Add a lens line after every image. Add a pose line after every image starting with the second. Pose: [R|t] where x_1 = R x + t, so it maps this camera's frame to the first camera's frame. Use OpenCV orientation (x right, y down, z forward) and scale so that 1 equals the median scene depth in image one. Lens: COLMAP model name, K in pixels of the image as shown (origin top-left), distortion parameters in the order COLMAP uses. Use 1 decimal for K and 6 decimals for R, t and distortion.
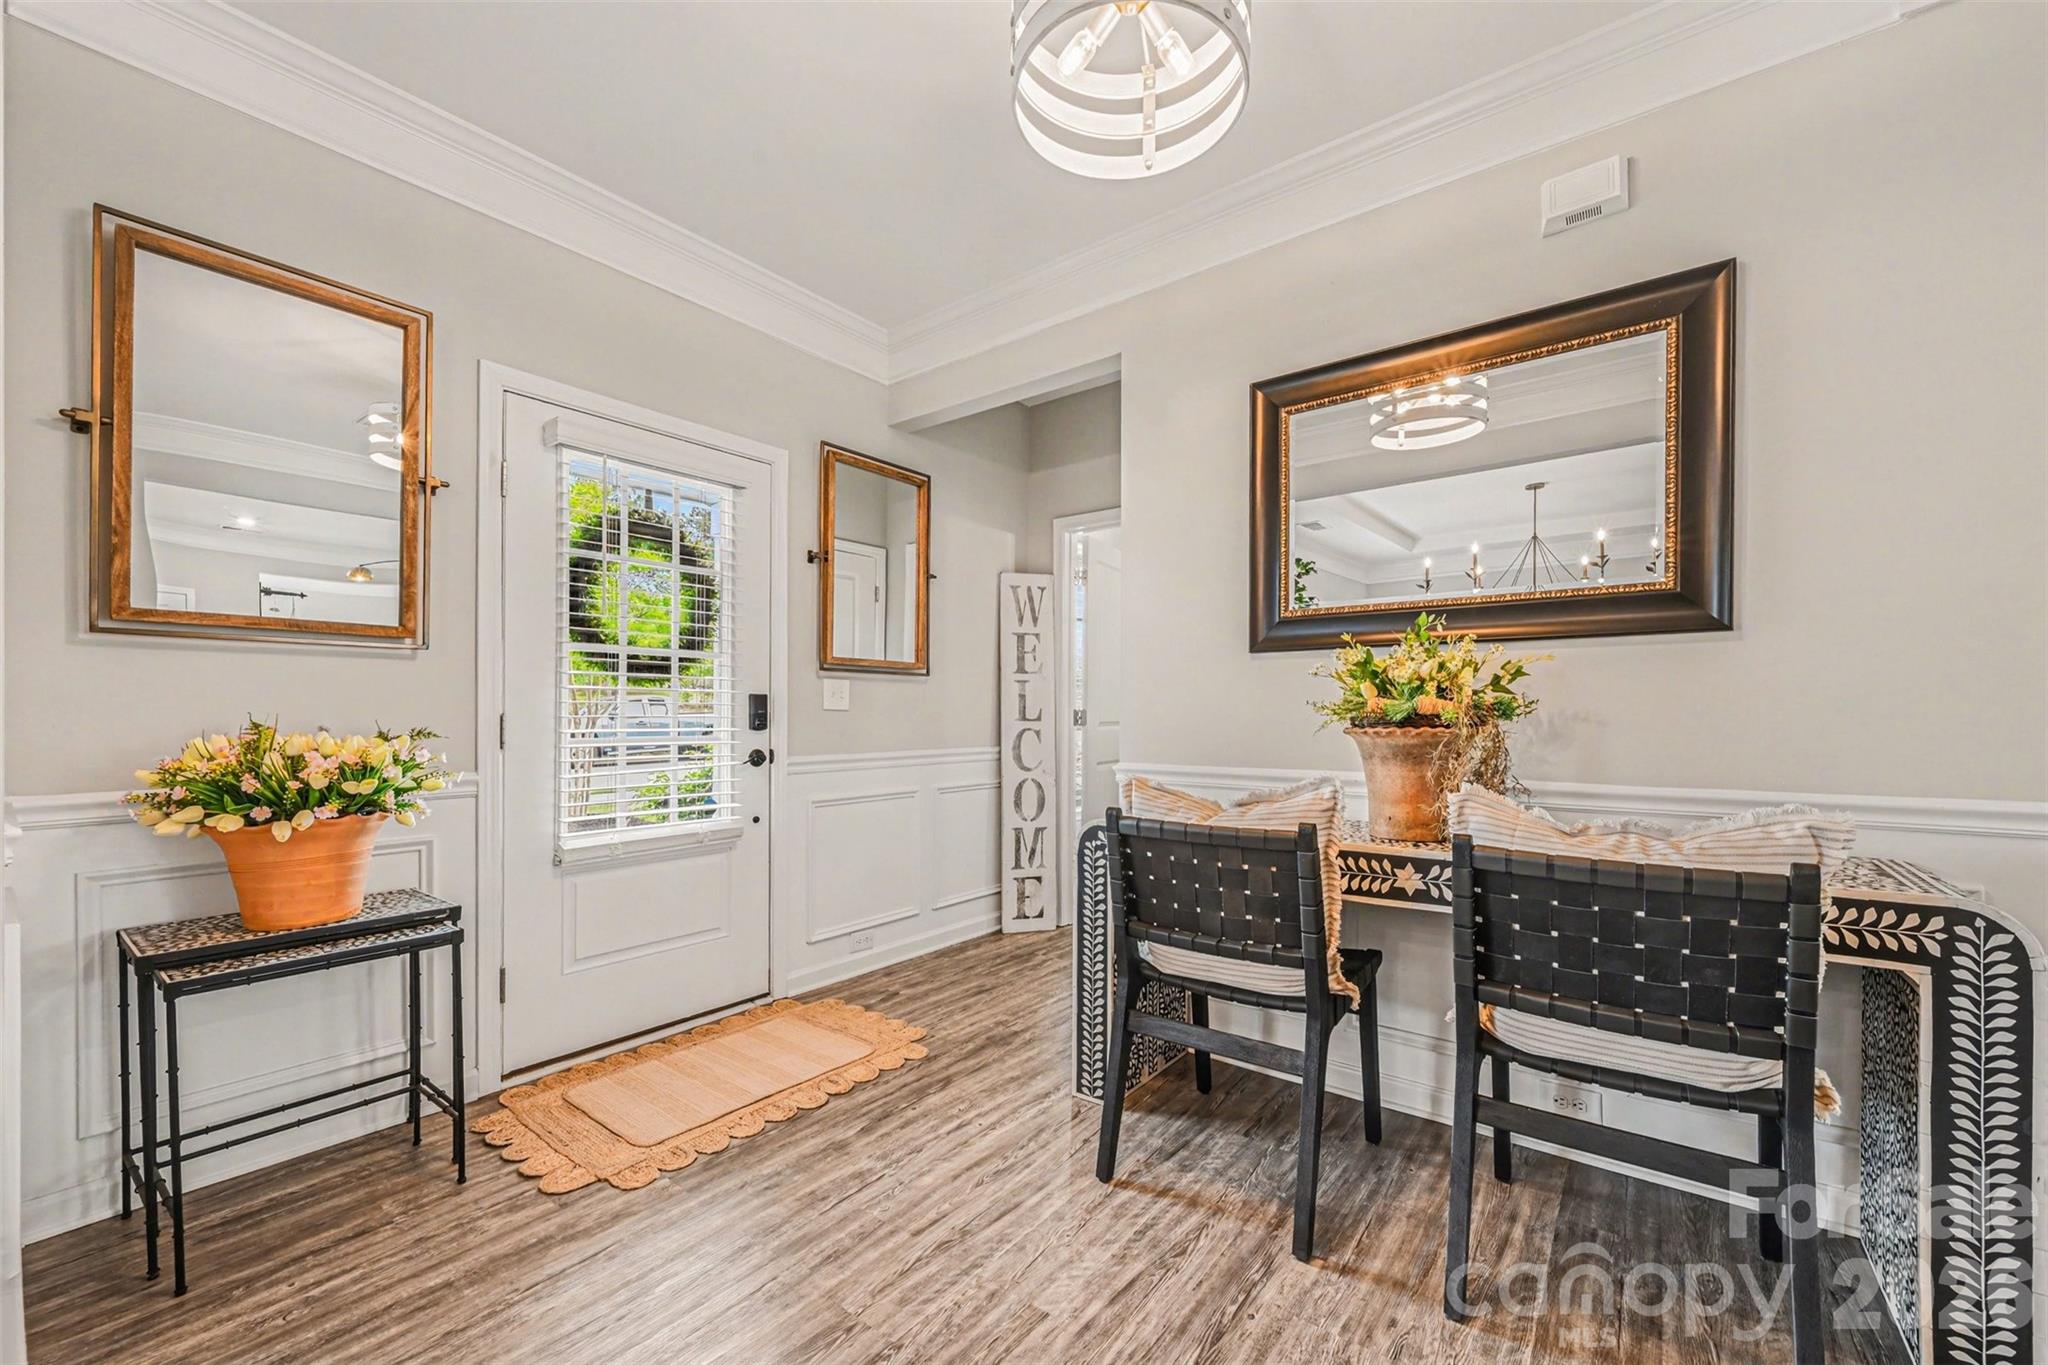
lens RADIAL K [[818.7, 0, 1022.5], [0, 818.7, 703.2], [0, 0, 1]] dist [0.011961, -0.008834]
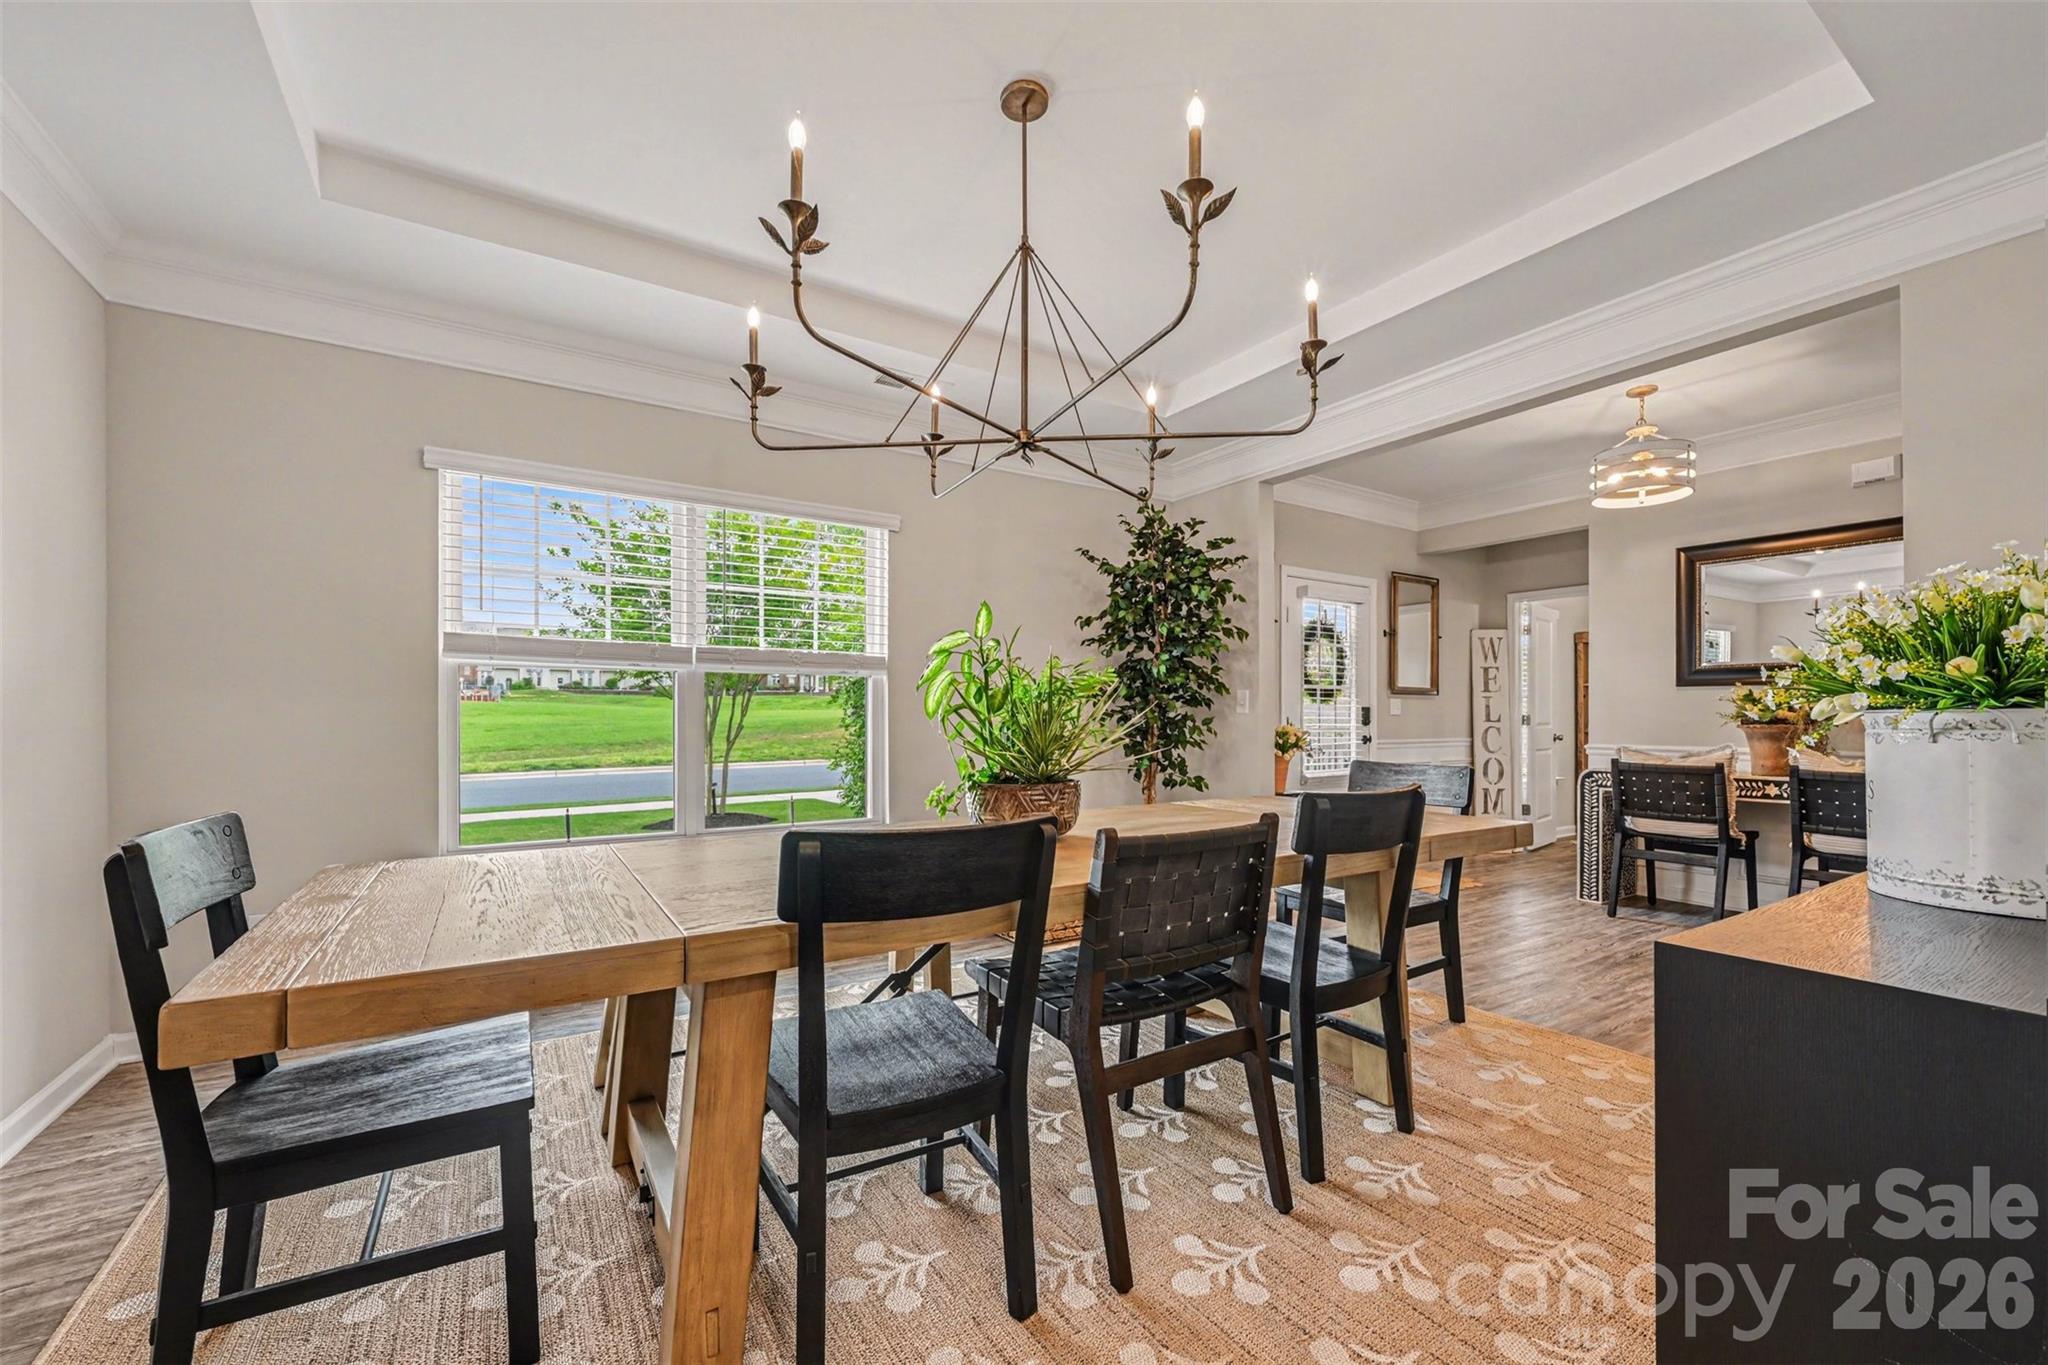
lens RADIAL K [[818.7, 0, 1022.5], [0, 818.7, 703.2], [0, 0, 1]] dist [0.011961, -0.008834]
pose [[0.943894, -0.001227, -0.330247, -0.539571], [0.000180, 0.999995, -0.003199, -0.016589], [0.330249, 0.002960, 0.943889, -1.342374]]
